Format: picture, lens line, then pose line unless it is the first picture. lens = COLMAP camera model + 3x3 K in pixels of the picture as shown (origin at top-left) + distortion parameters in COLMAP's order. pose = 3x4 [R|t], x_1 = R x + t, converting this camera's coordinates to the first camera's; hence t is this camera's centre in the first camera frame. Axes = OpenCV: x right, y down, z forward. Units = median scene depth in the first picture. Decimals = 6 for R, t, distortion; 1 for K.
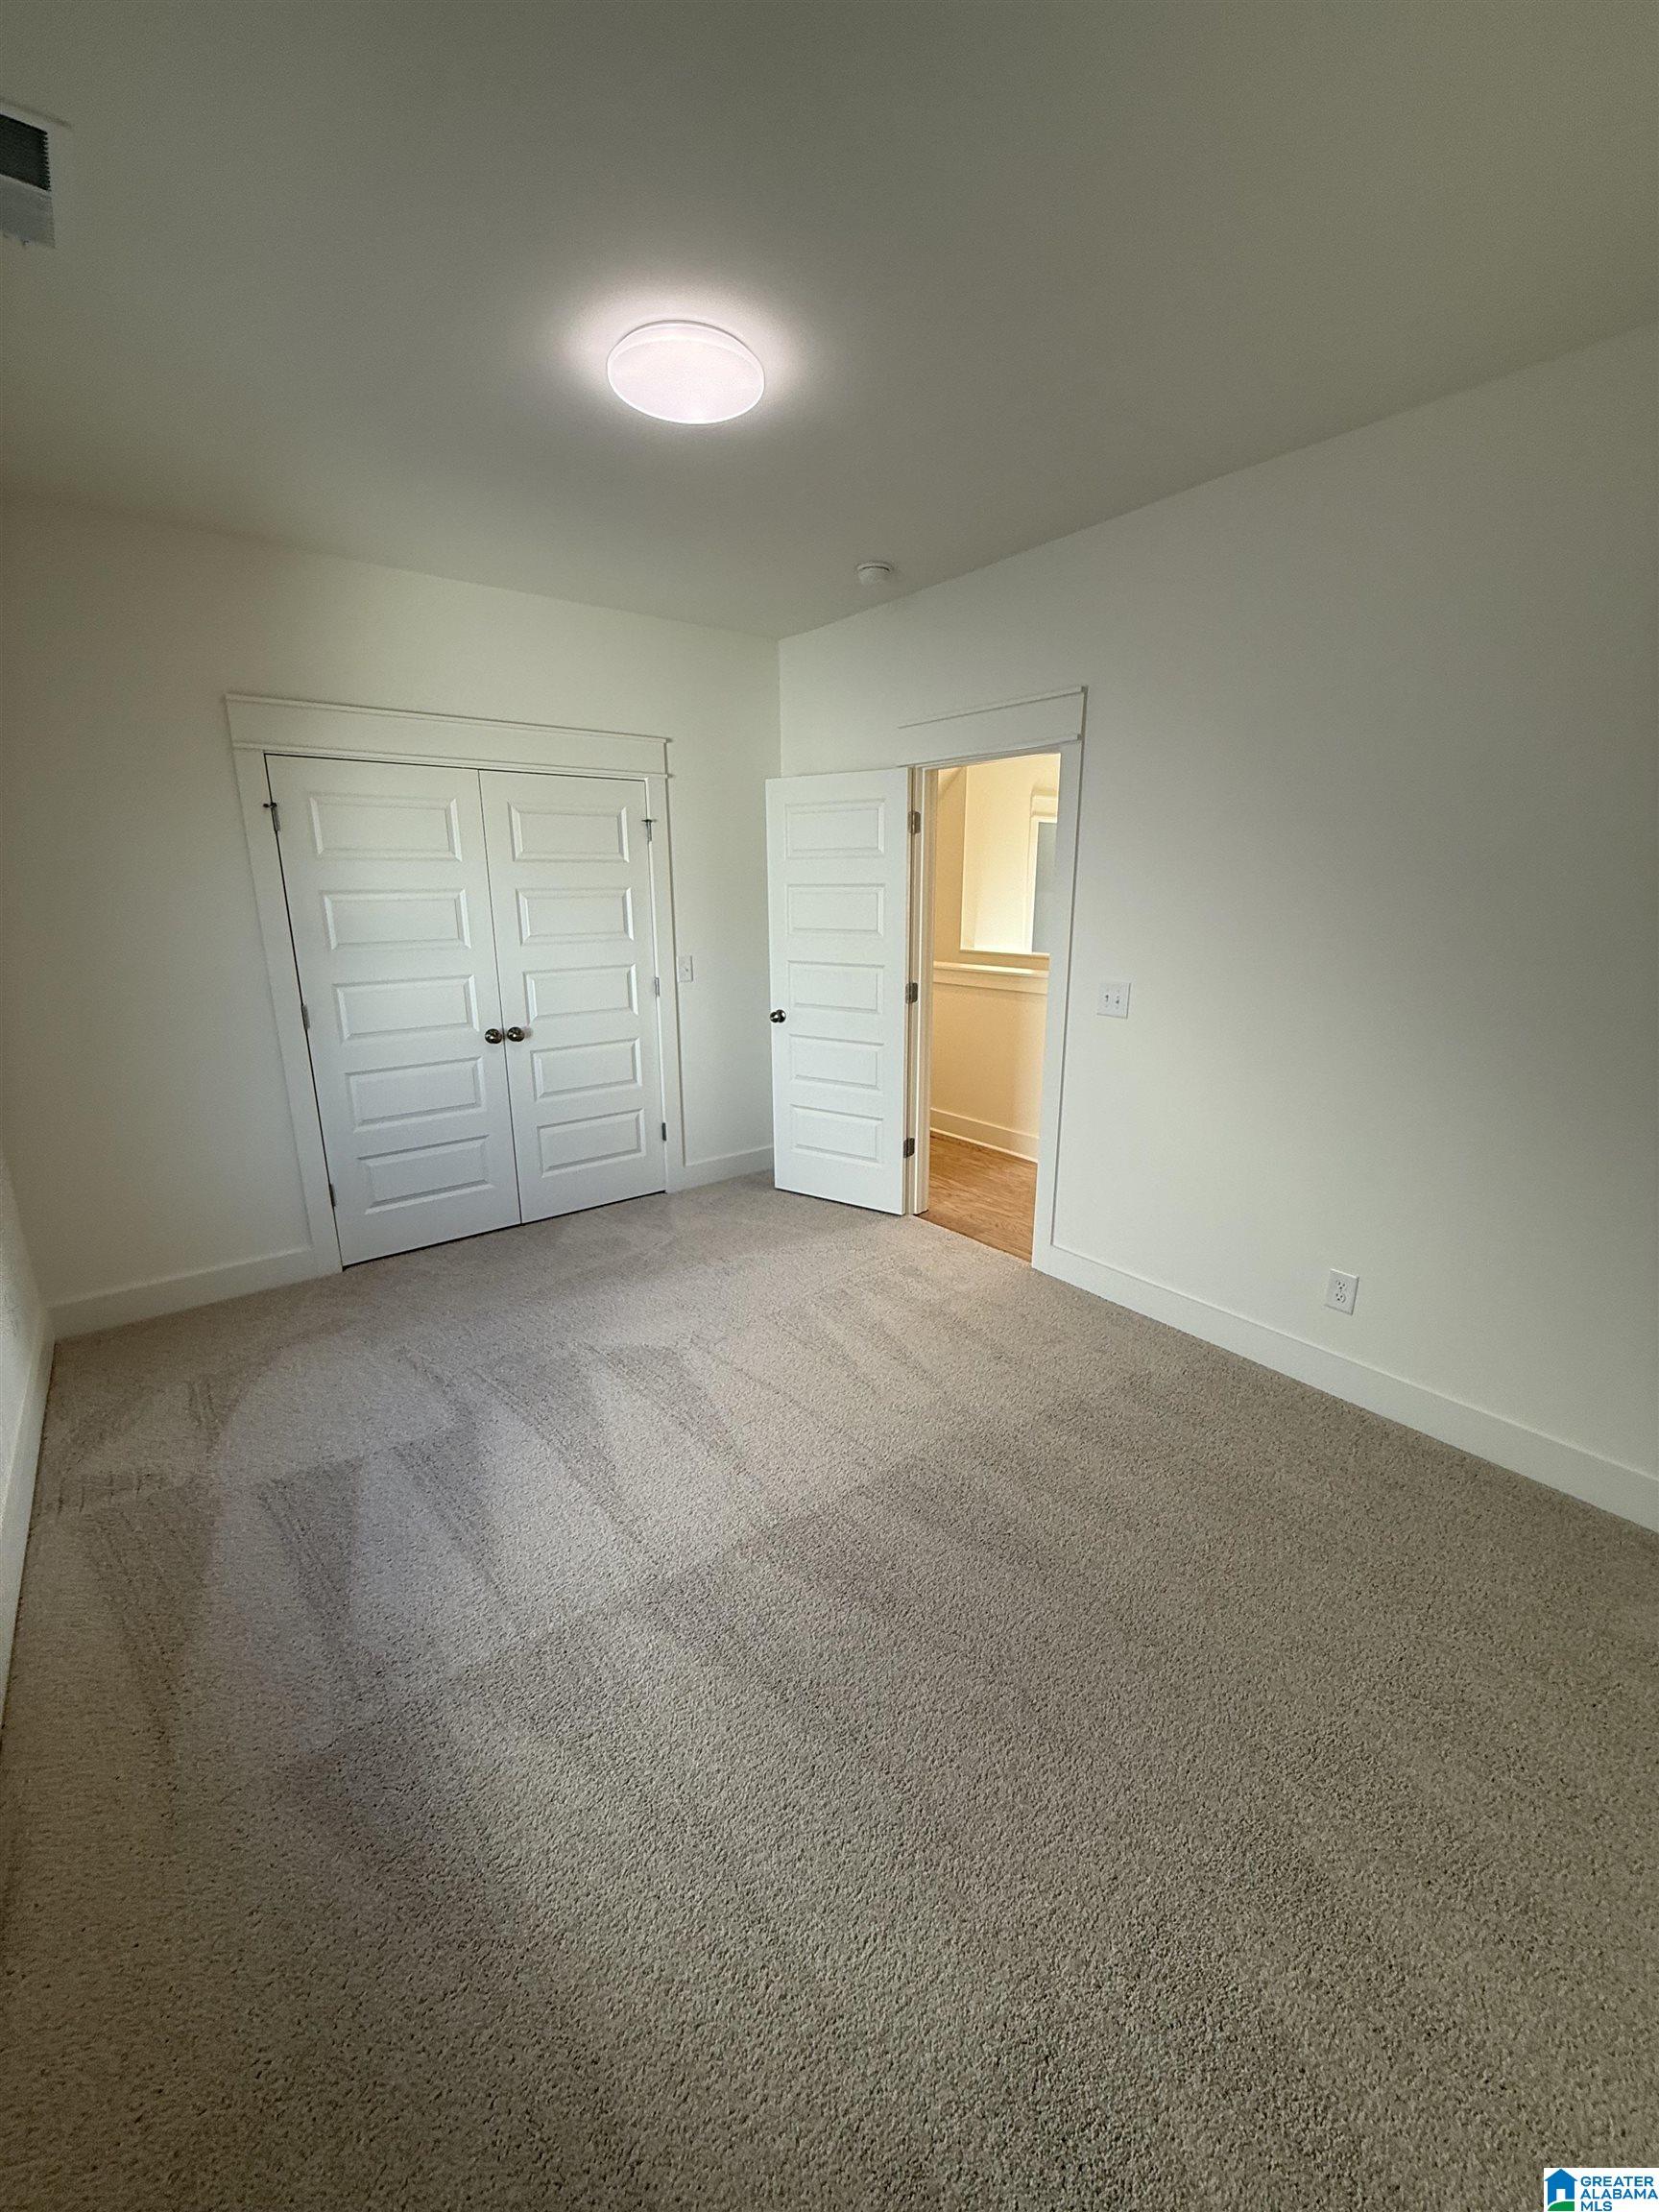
lens RADIAL K [[881.4, 0, 831.8], [0, 881.4, 1105.4], [0, 0, 1]] dist [0.002743, 0.000381]
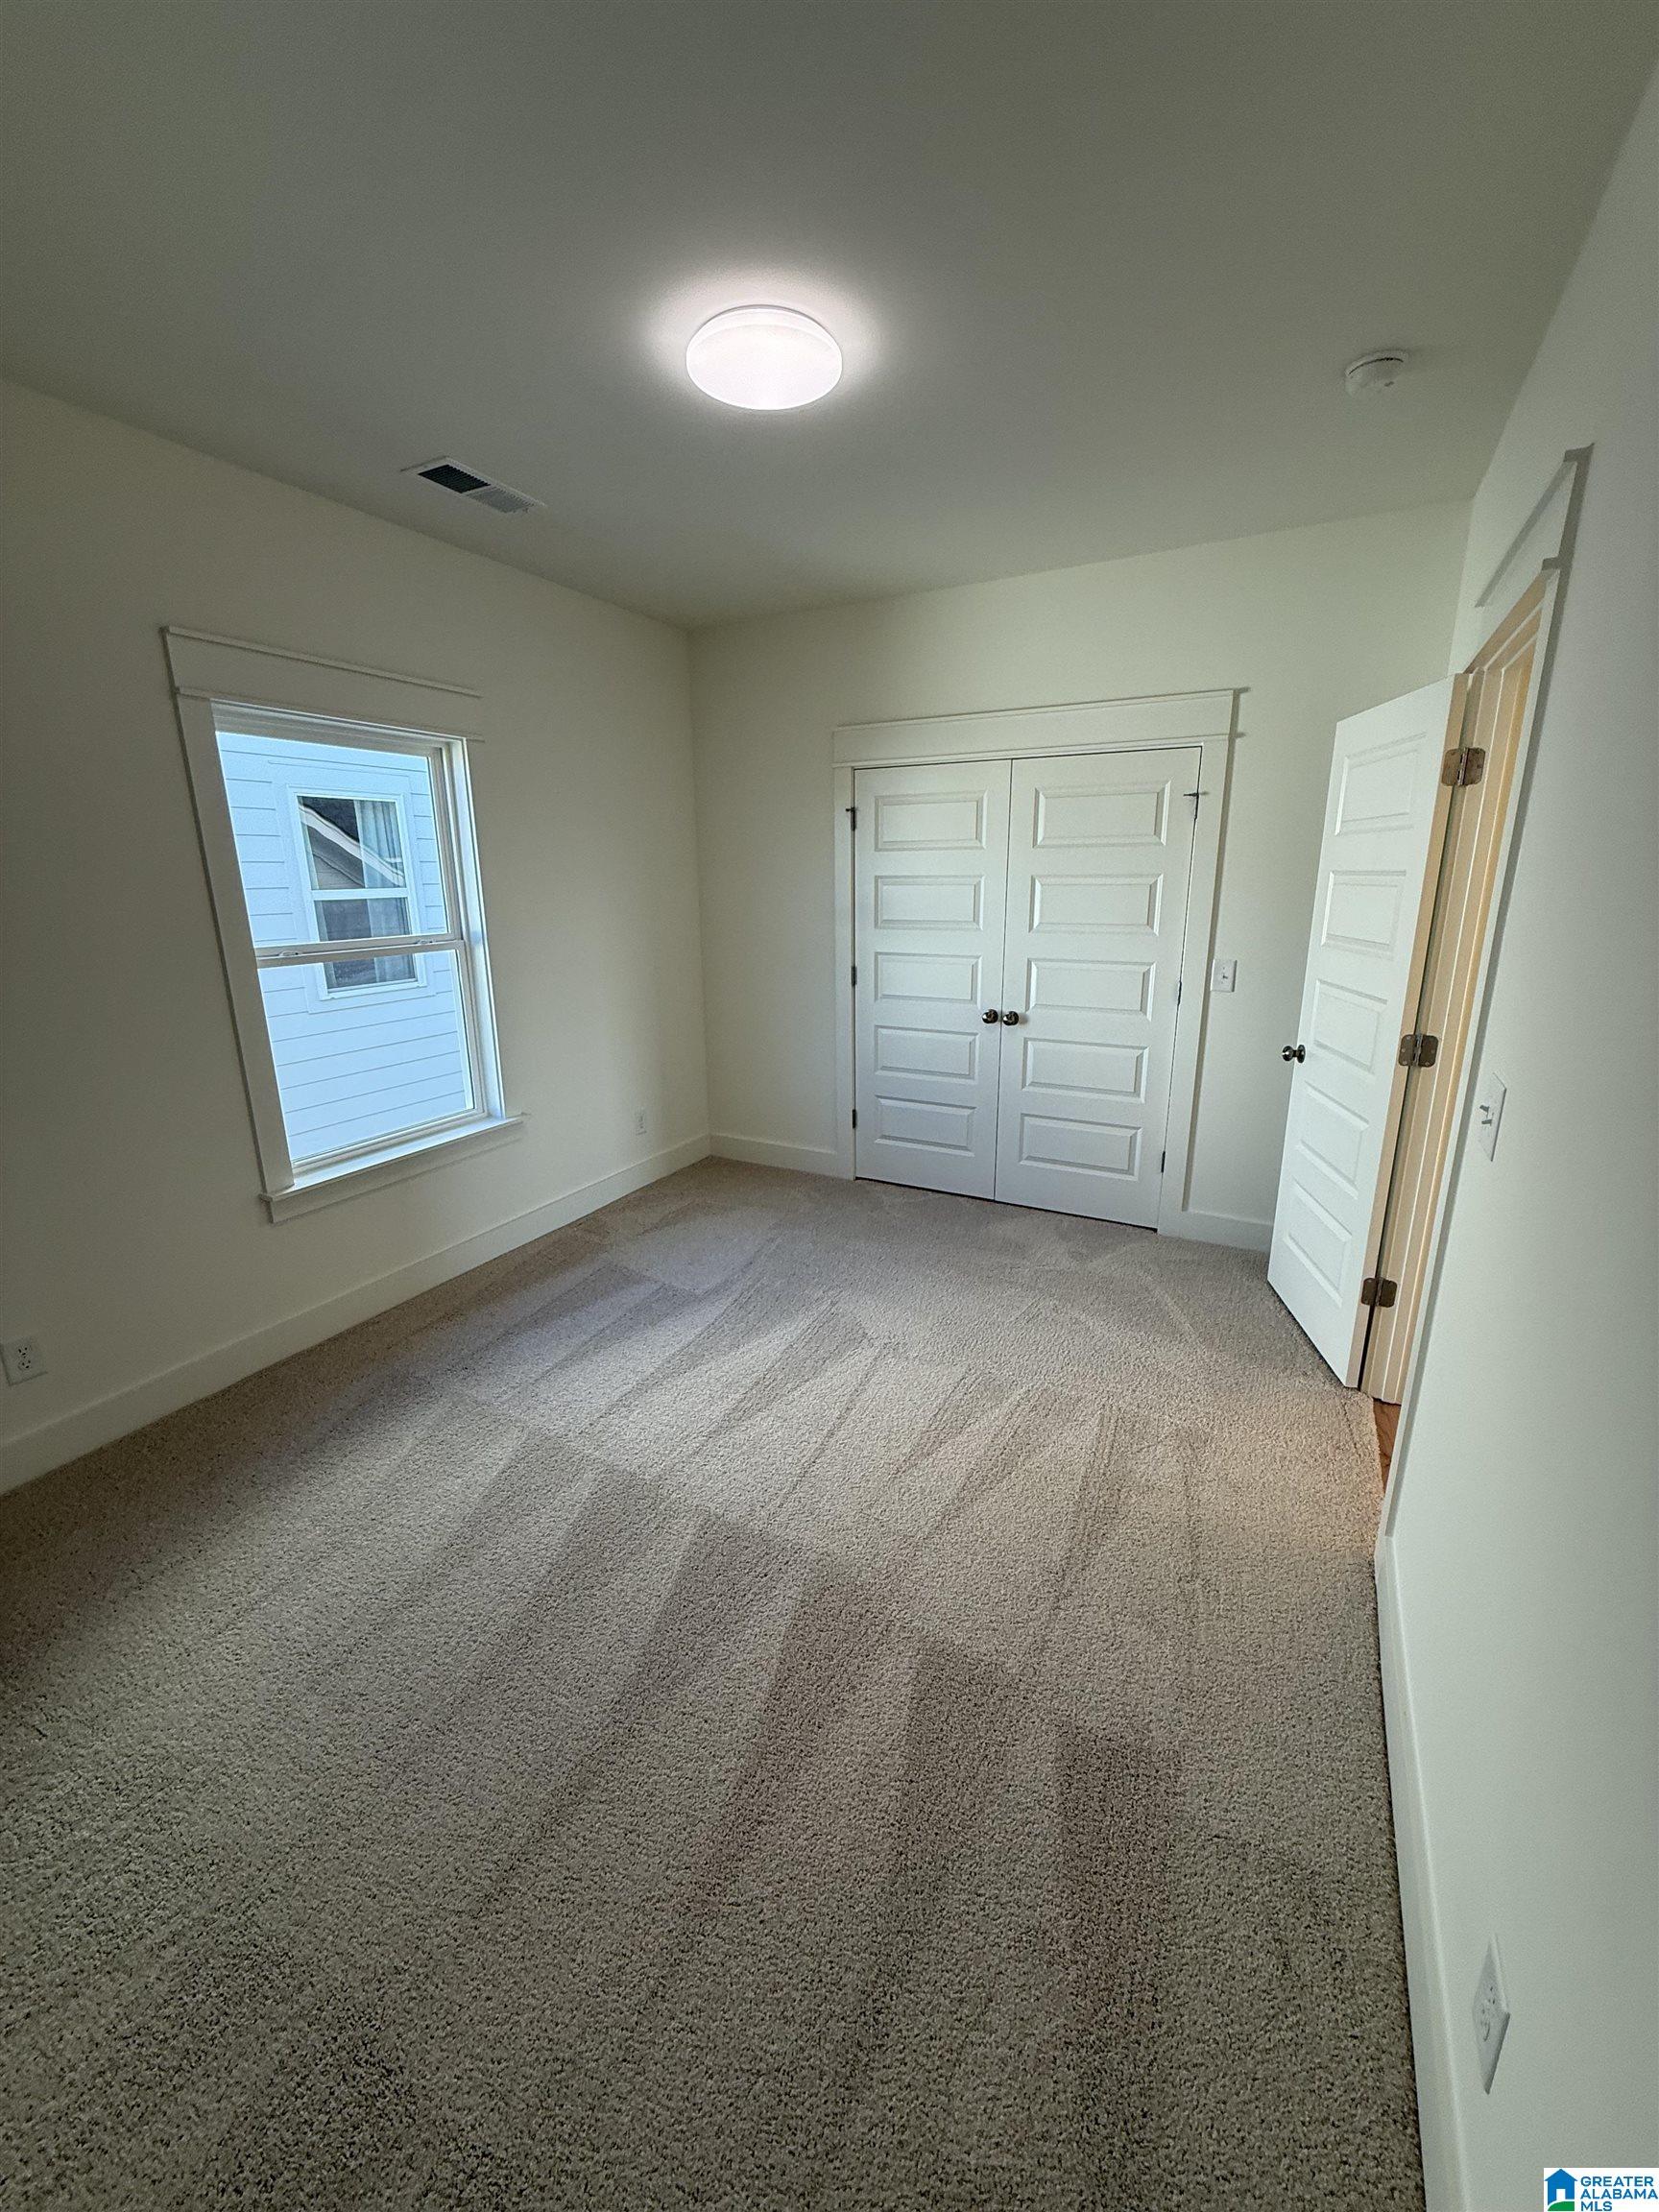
lens RADIAL K [[881.4, 0, 823.8], [0, 881.4, 1103.8], [0, 0, 1]] dist [0.002743, 0.000381]
pose [[0.397751, 0.237030, -0.886347, 0.492829], [-0.222641, 0.962113, 0.157381, -0.100100], [0.890070, 0.134738, 0.435455, 0.385818]]
